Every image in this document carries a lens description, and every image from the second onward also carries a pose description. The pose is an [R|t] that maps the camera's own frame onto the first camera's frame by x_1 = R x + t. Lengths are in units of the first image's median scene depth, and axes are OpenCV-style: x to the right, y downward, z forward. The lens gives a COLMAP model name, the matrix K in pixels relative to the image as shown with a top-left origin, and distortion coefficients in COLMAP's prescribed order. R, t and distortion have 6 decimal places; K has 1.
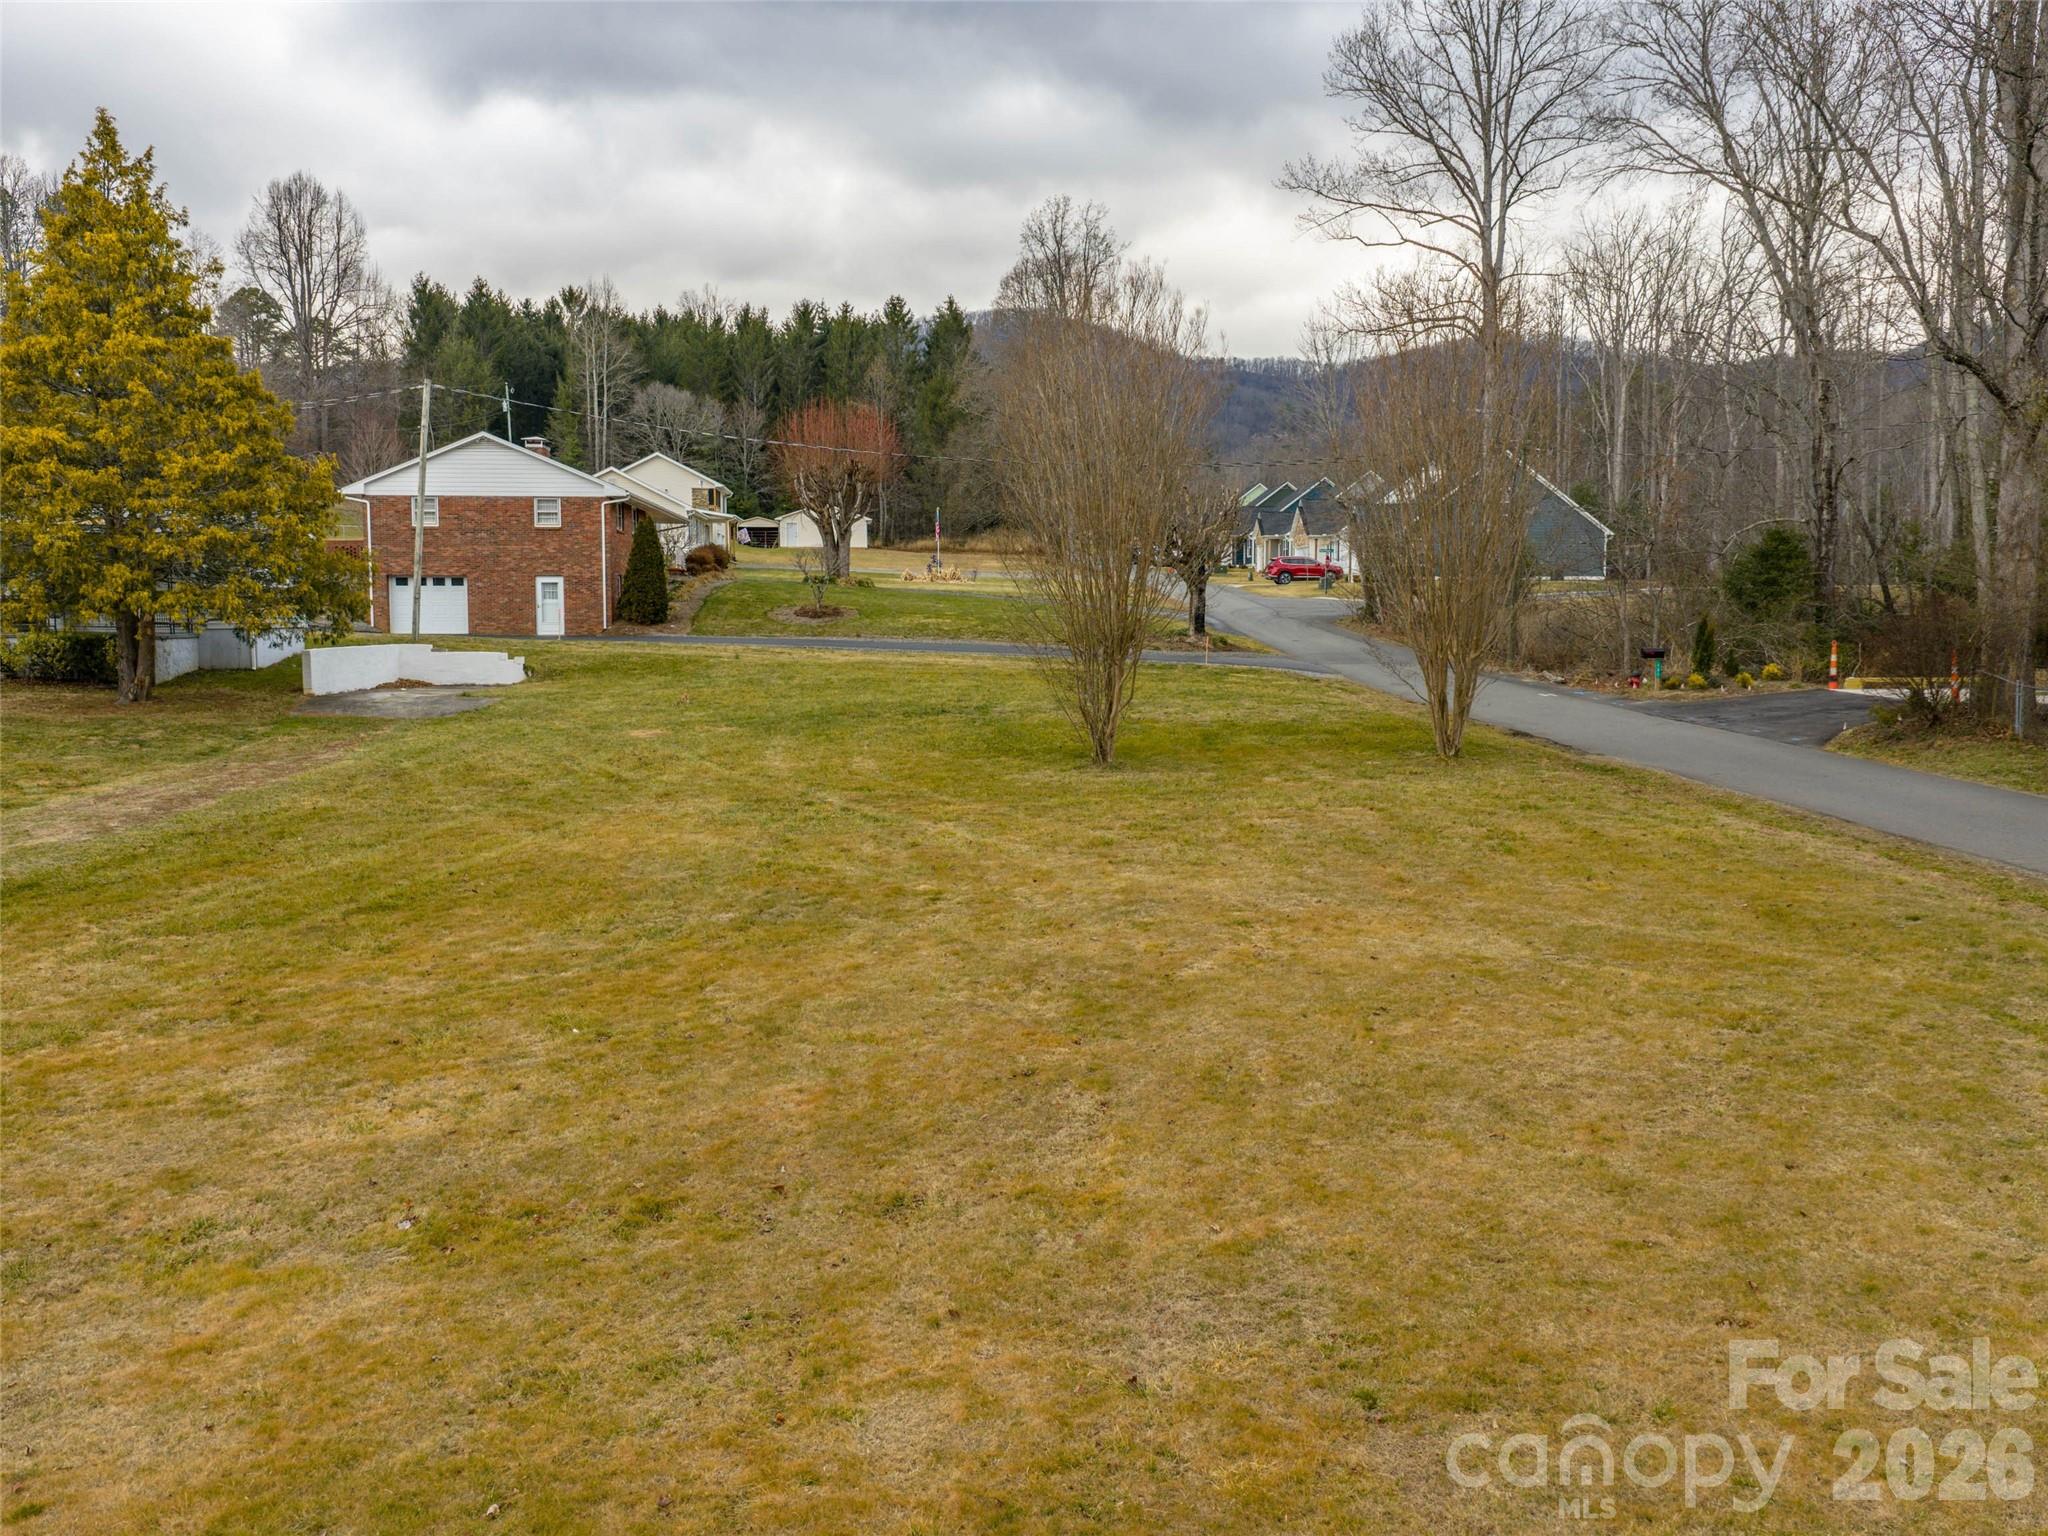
lens RADIAL K [[1873.8, 0, 1013.9], [0, 1873.8, 782.6], [0, 0, 1]] dist [0.028125, -0.029184]
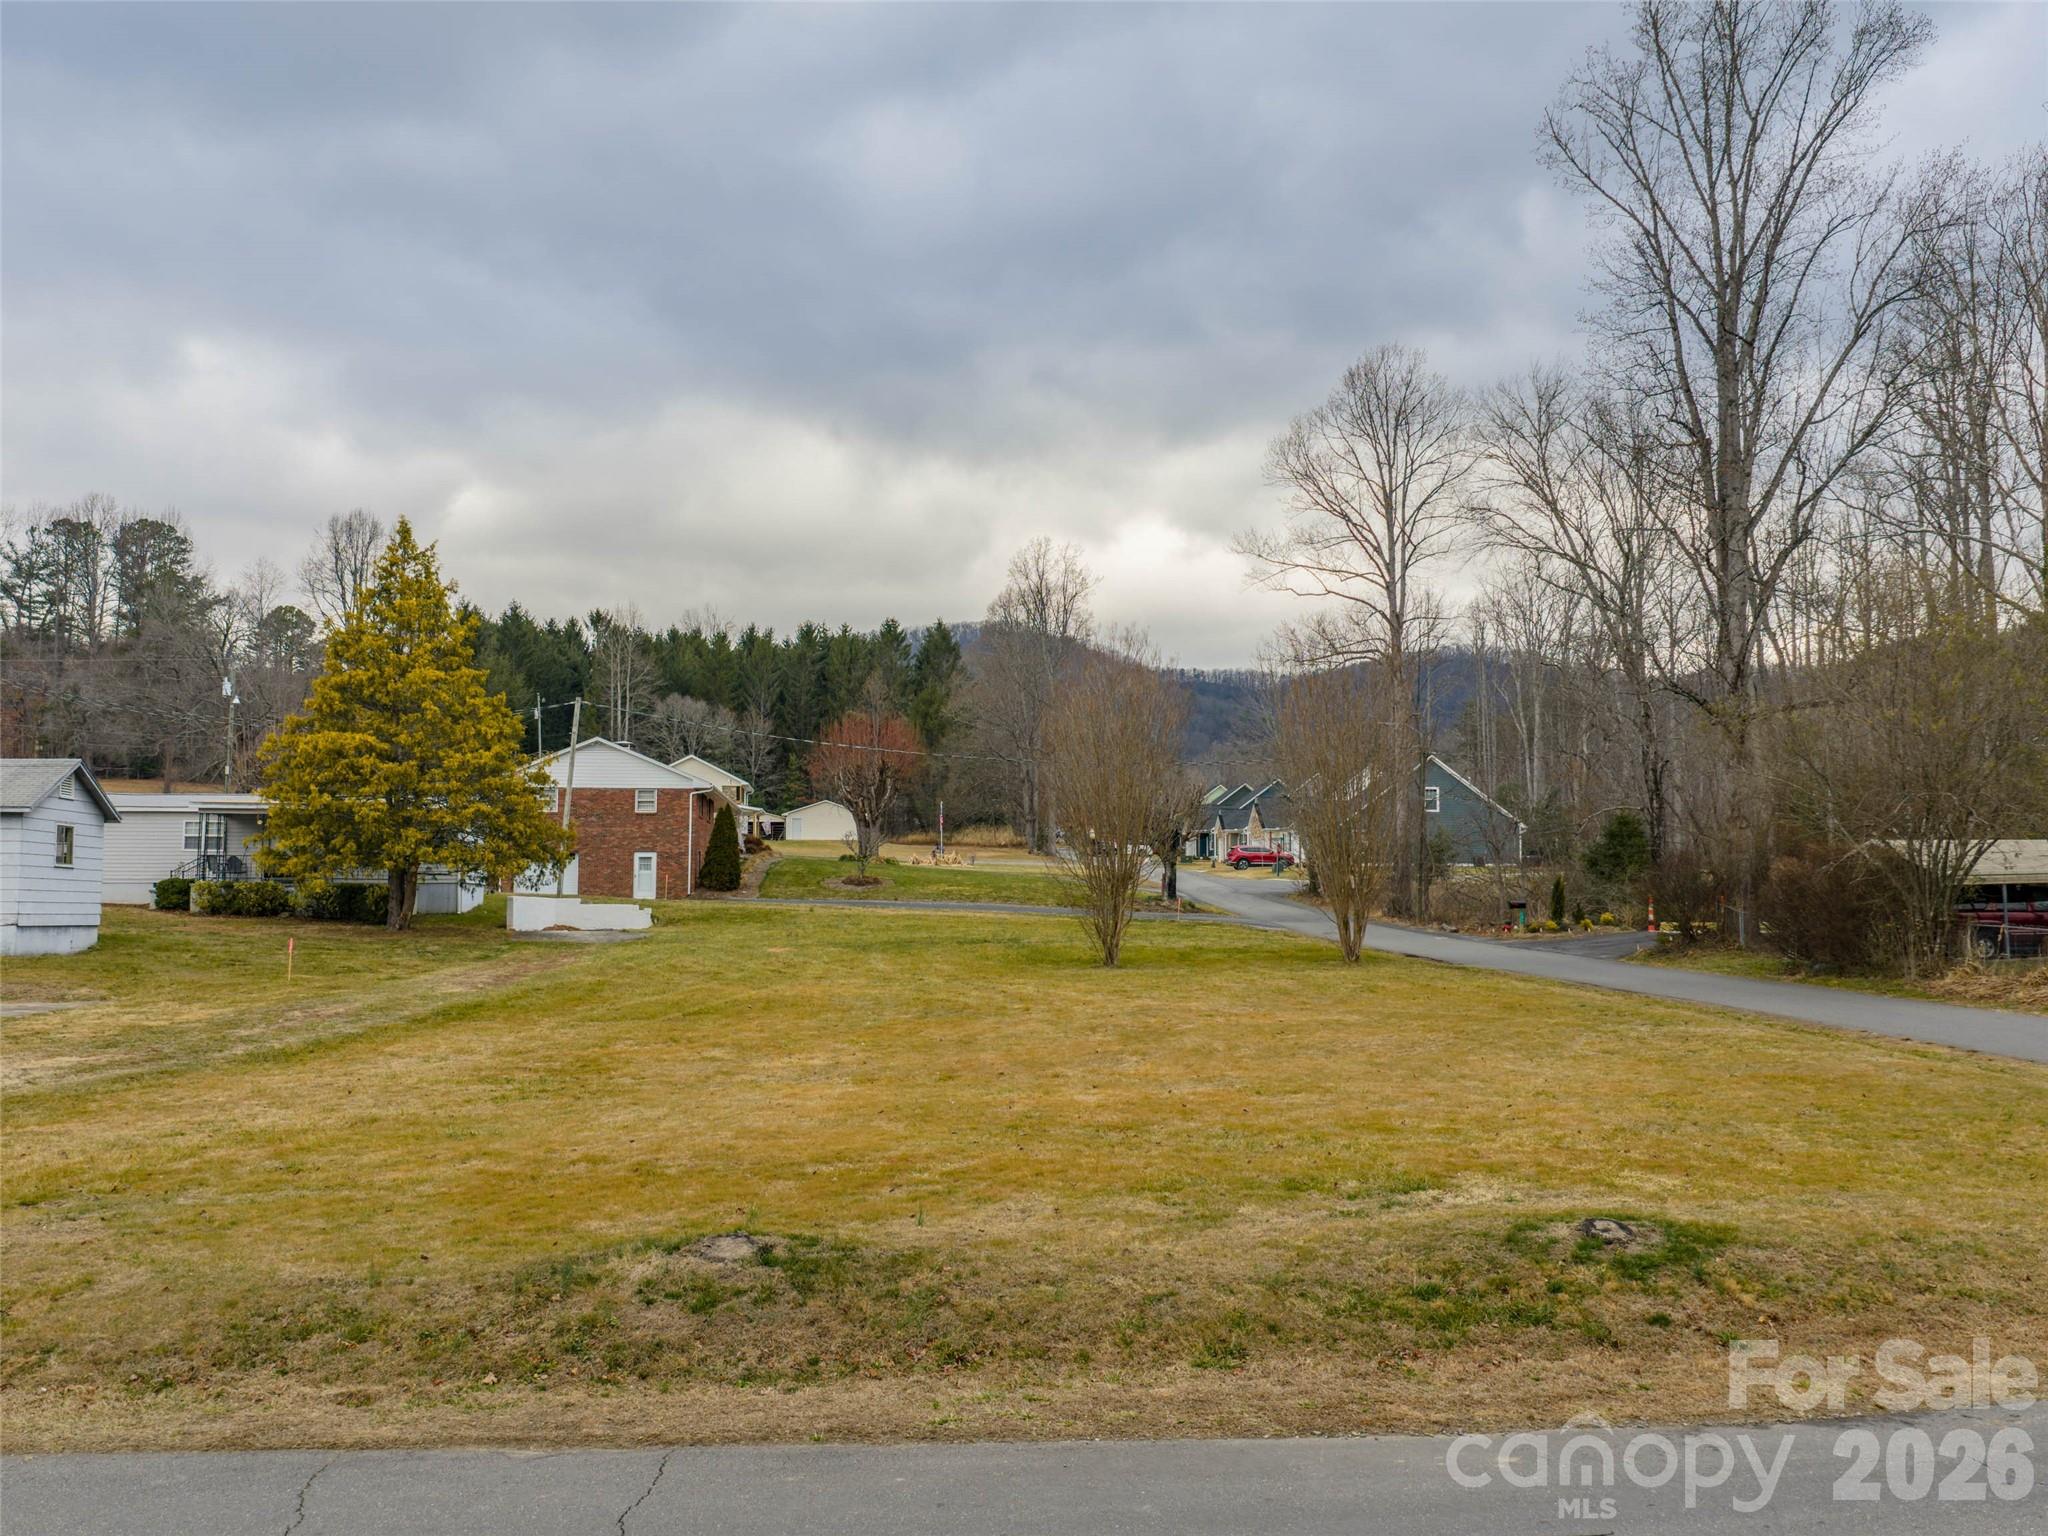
lens RADIAL K [[1873.8, 0, 1013.9], [0, 1873.8, 782.6], [0, 0, 1]] dist [0.028125, -0.029184]
pose [[0.999824, 0.002672, 0.018547, -0.028180], [0.000339, 0.987035, -0.160507, 0.043033], [-0.018735, 0.160485, 0.986860, -0.228229]]
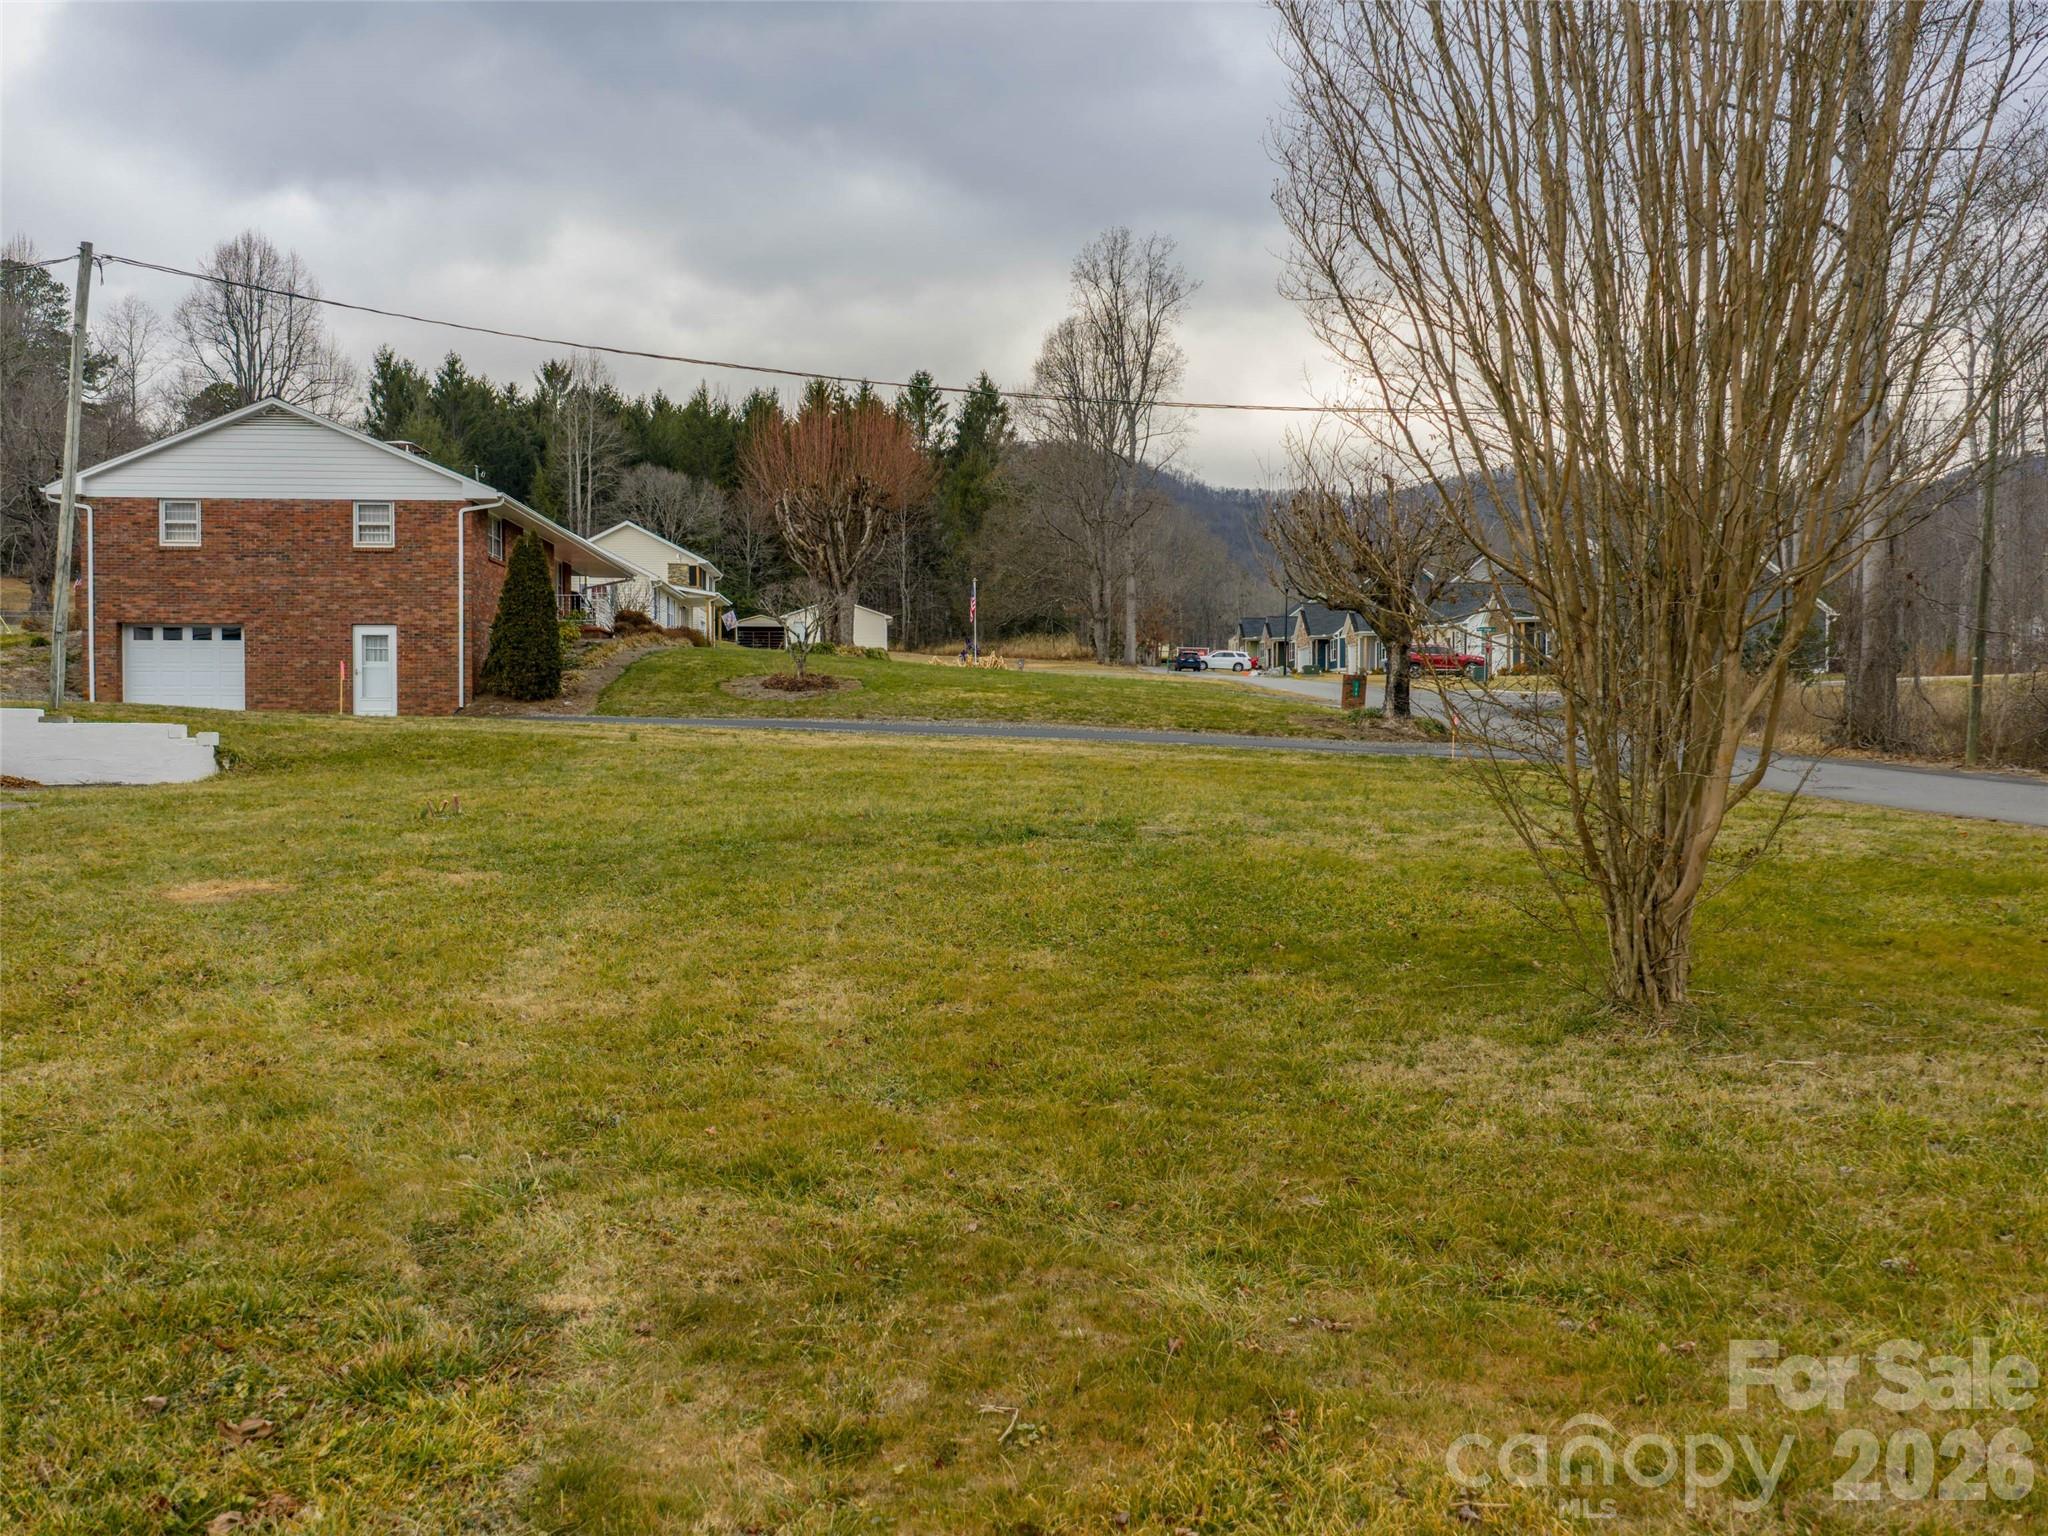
lens RADIAL K [[1873.8, 0, 1013.9], [0, 1873.8, 782.6], [0, 0, 1]] dist [0.028125, -0.029184]
pose [[0.999922, 0.000304, -0.012474, -0.023656], [-0.001174, 0.997560, -0.069806, -0.012738], [0.012423, 0.069815, 0.997483, 0.372330]]
